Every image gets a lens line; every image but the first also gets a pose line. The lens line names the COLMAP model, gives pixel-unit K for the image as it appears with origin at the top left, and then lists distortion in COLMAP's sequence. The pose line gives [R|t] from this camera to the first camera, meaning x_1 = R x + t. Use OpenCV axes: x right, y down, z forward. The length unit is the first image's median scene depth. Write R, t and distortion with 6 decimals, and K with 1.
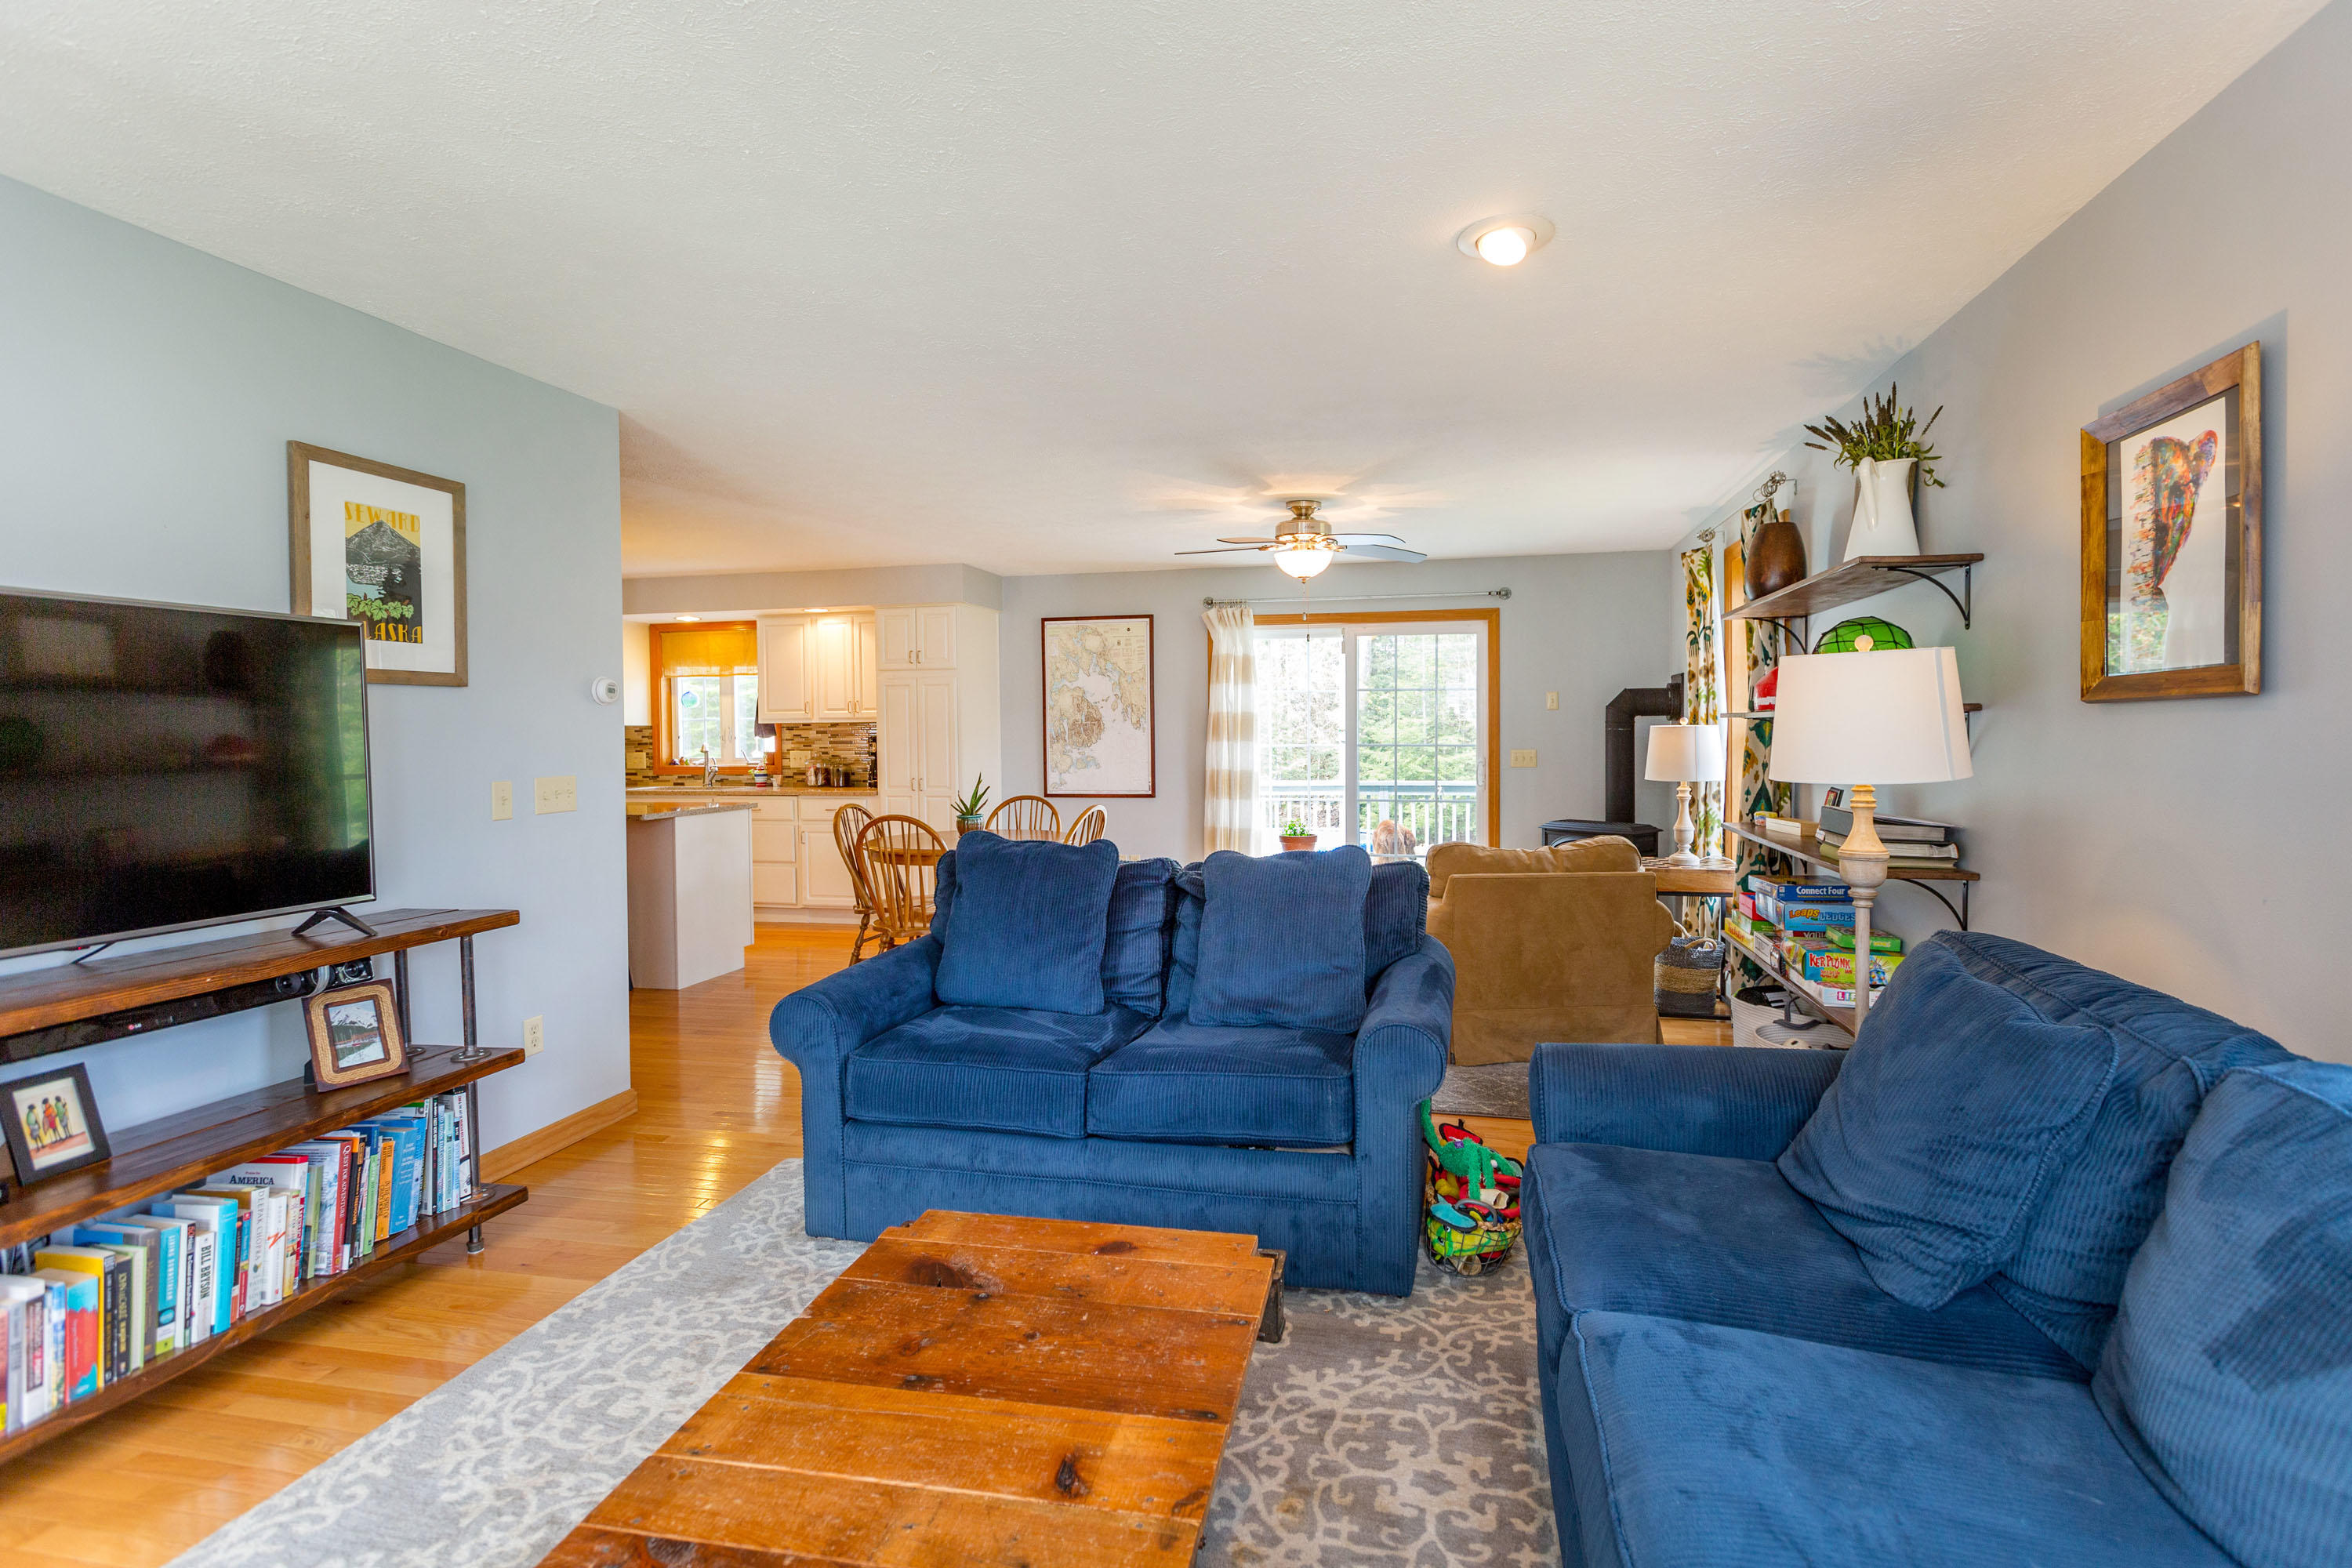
lens RADIAL K [[1152.5, 0, 1170.0], [0, 1152.5, 749.4], [0, 0, 1]] dist [0.011841, 0.000389]
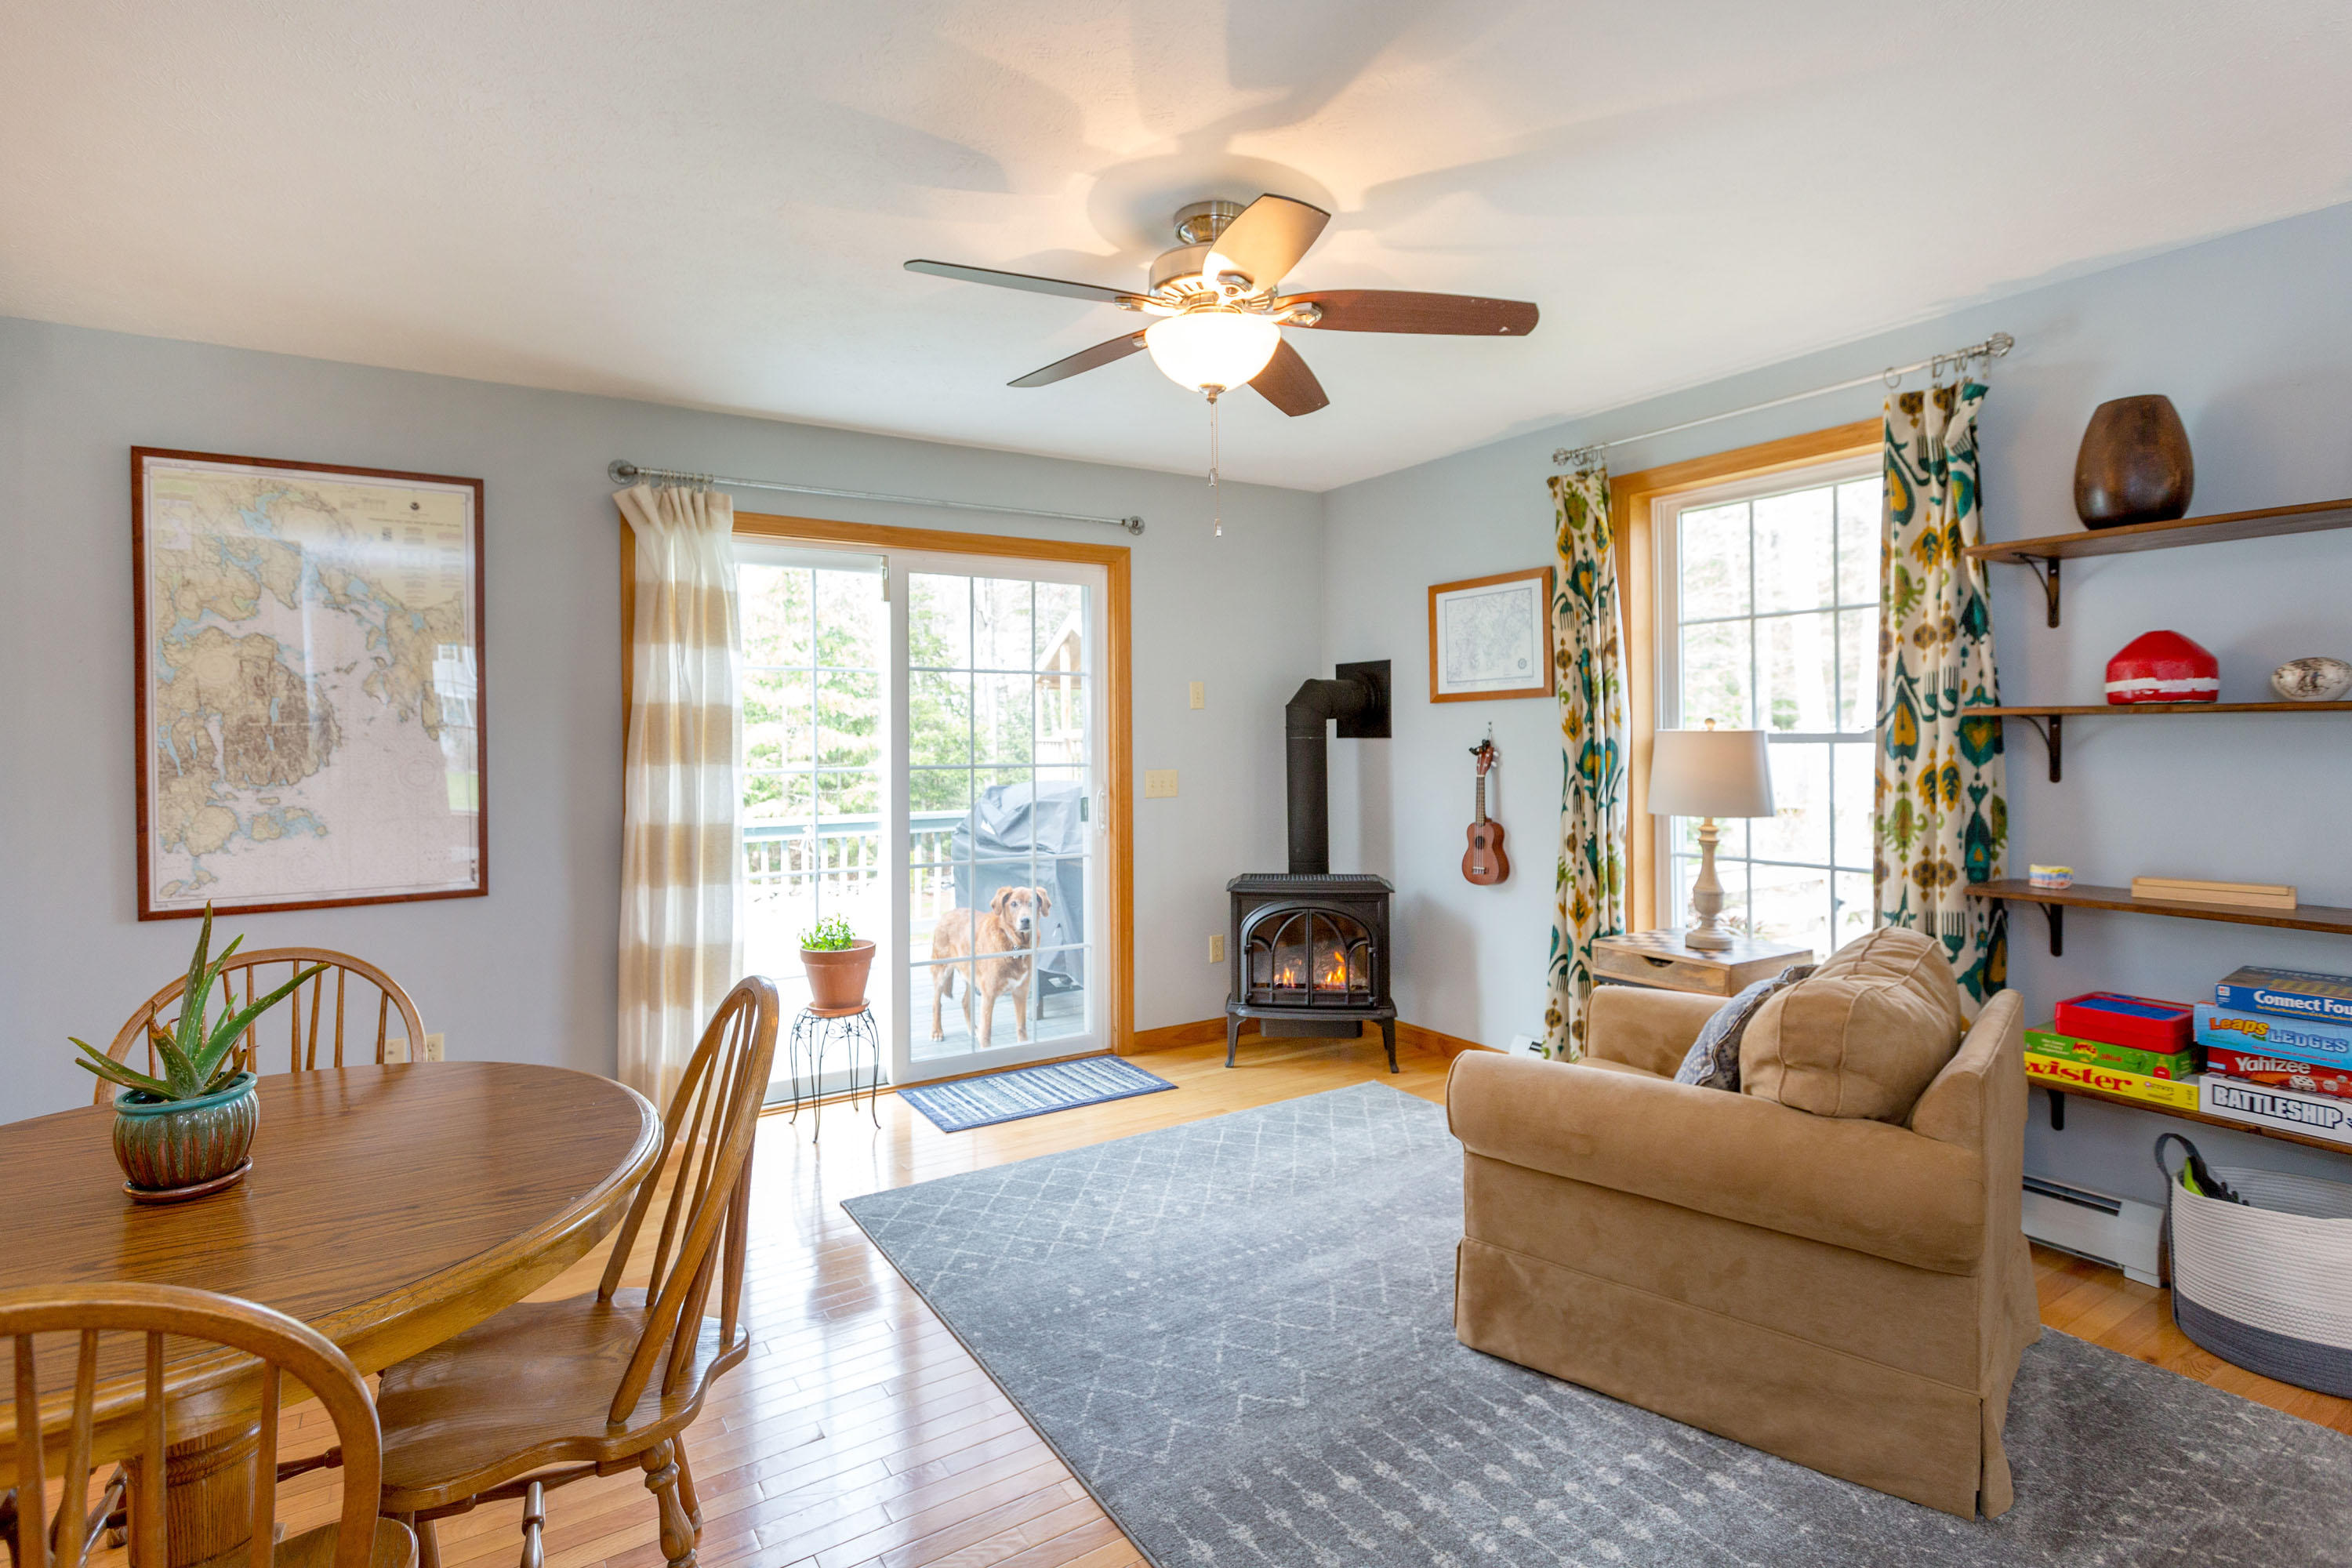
lens RADIAL K [[1119.5, 0, 1127.5], [0, 1119.5, 733.4], [0, 0, 1]] dist [0.000739, -0.000021]
pose [[0.713311, -0.000134, 0.700848, -0.098953], [0.013686, 0.999812, -0.013738, -0.007765], [-0.700714, 0.019391, 0.713178, 0.374283]]
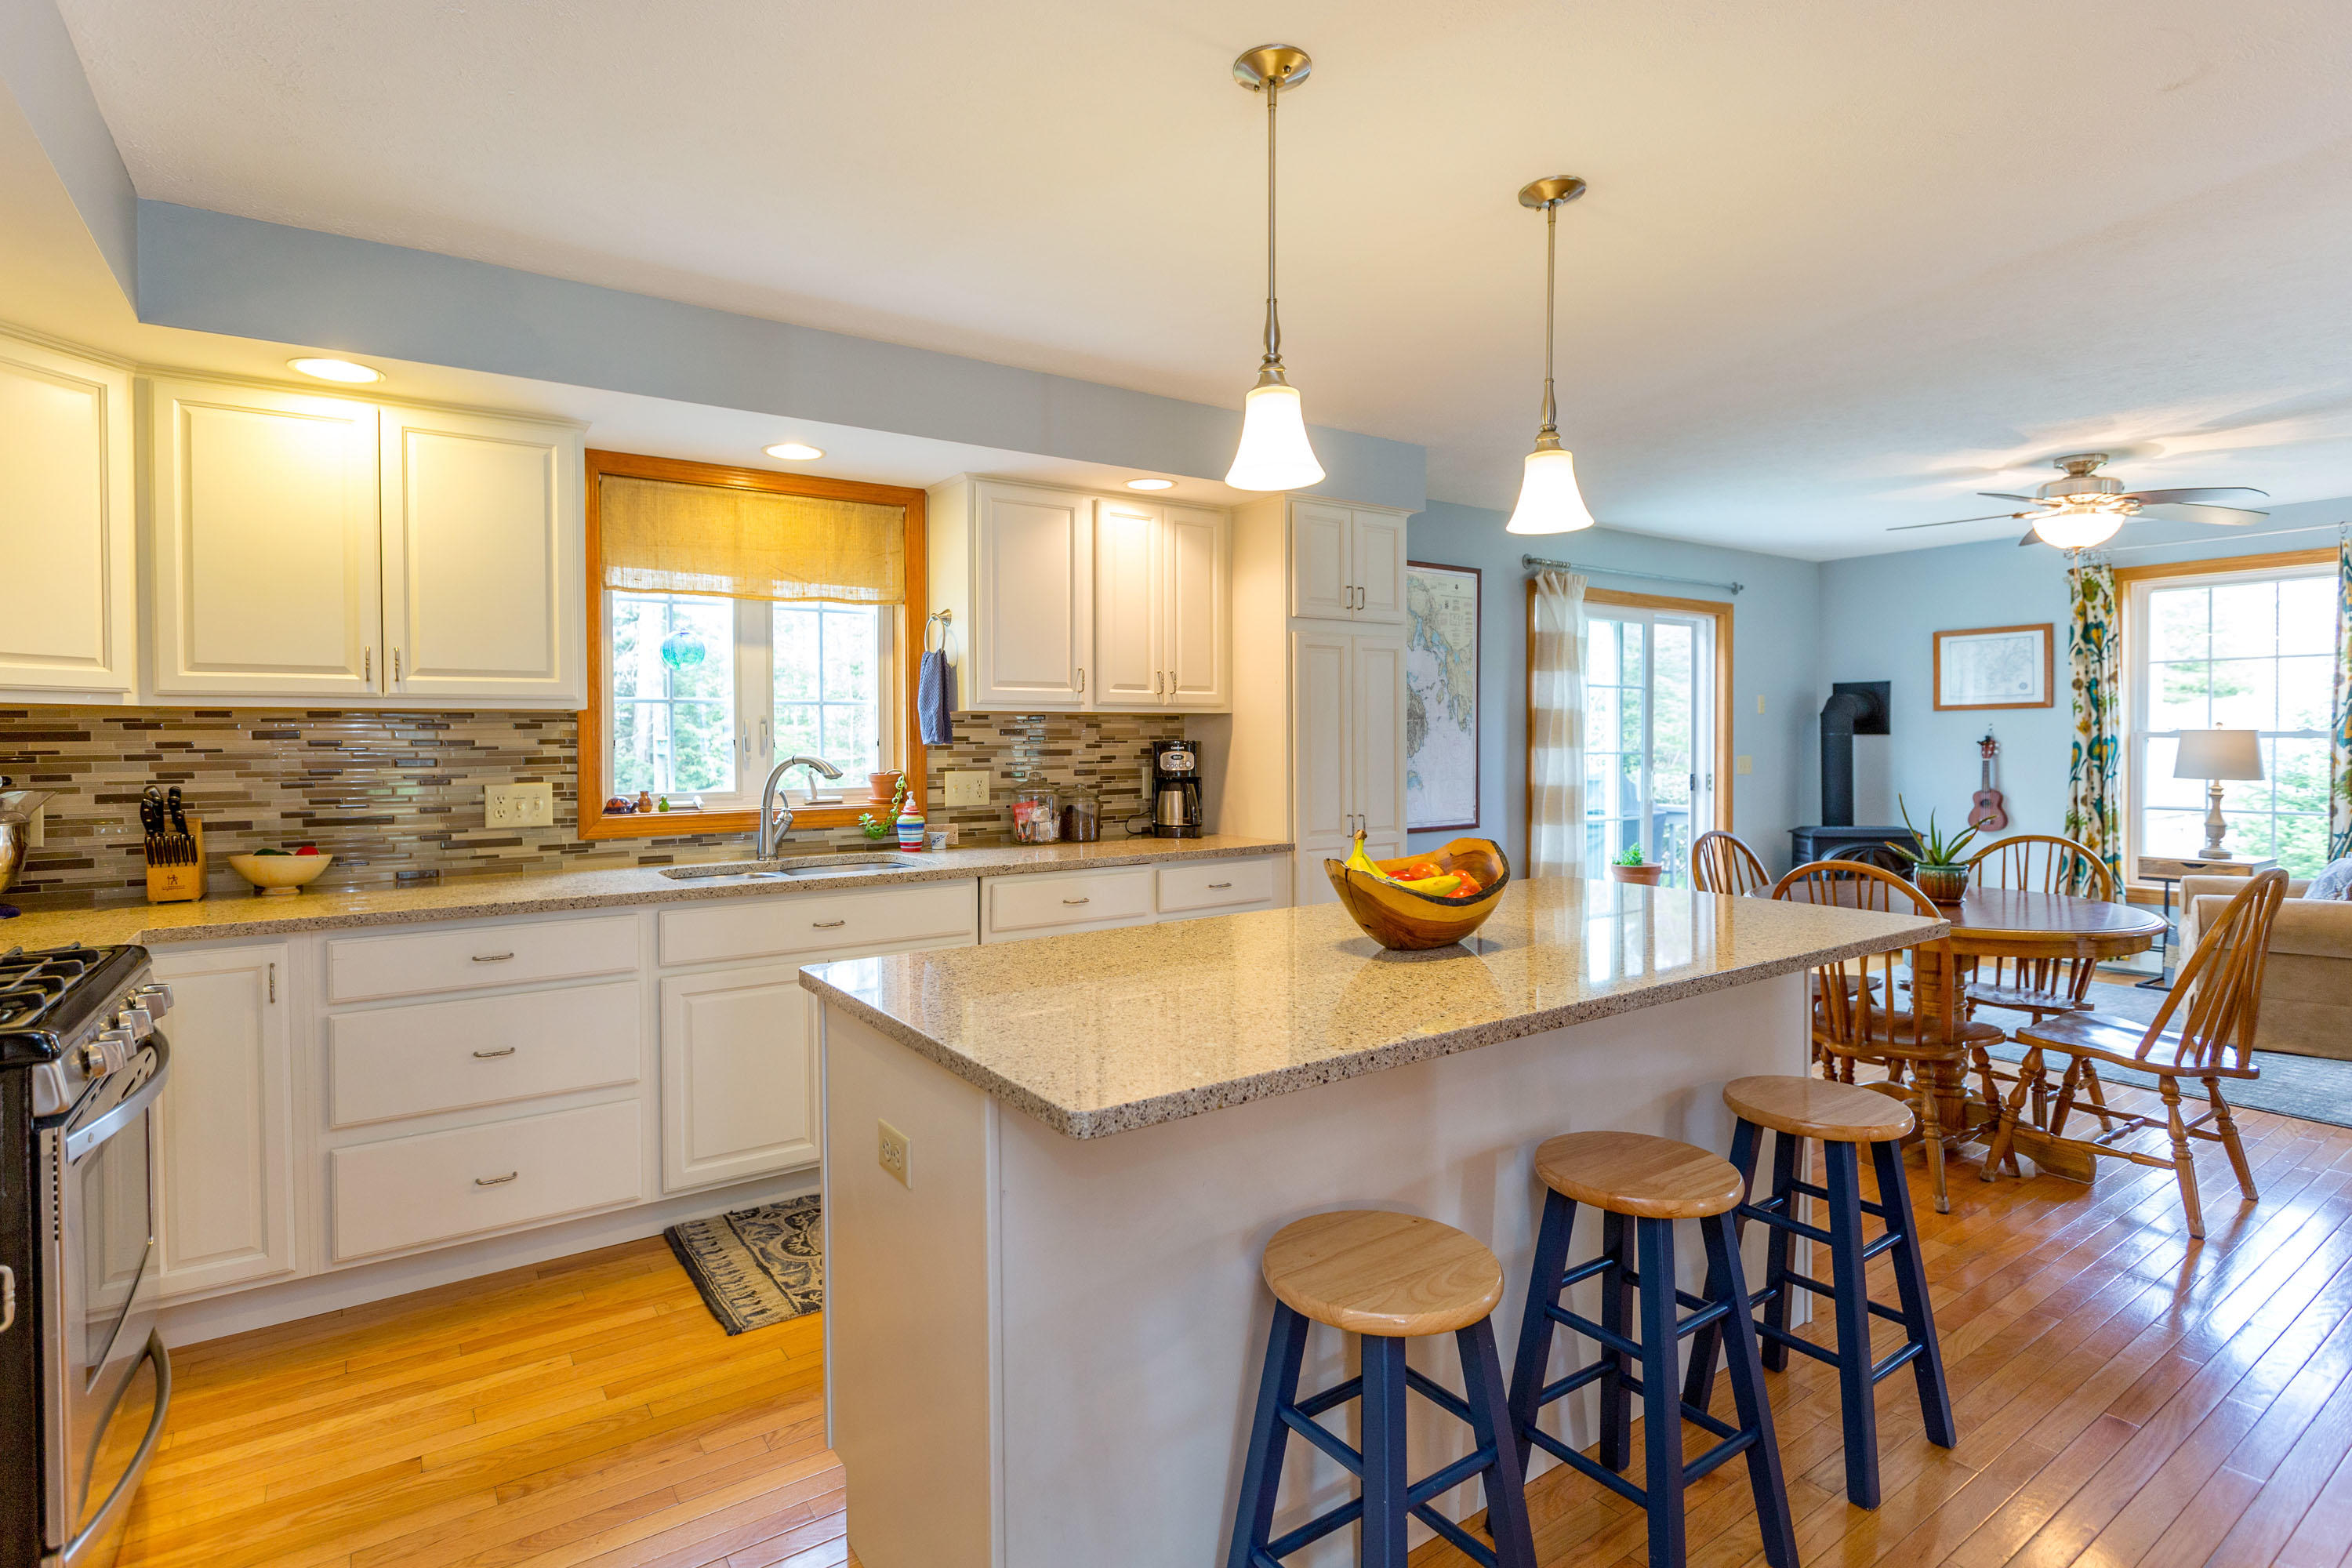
lens RADIAL K [[1139.6, 0, 1129.9], [0, 1139.6, 752.0], [0, 0, 1]] dist [-0.001300, -0.000075]
pose [[0.679985, -0.004709, 0.733210, -0.478681], [0.009597, 0.999951, -0.002478, -0.003729], [-0.733163, 0.008722, 0.679997, 0.487766]]
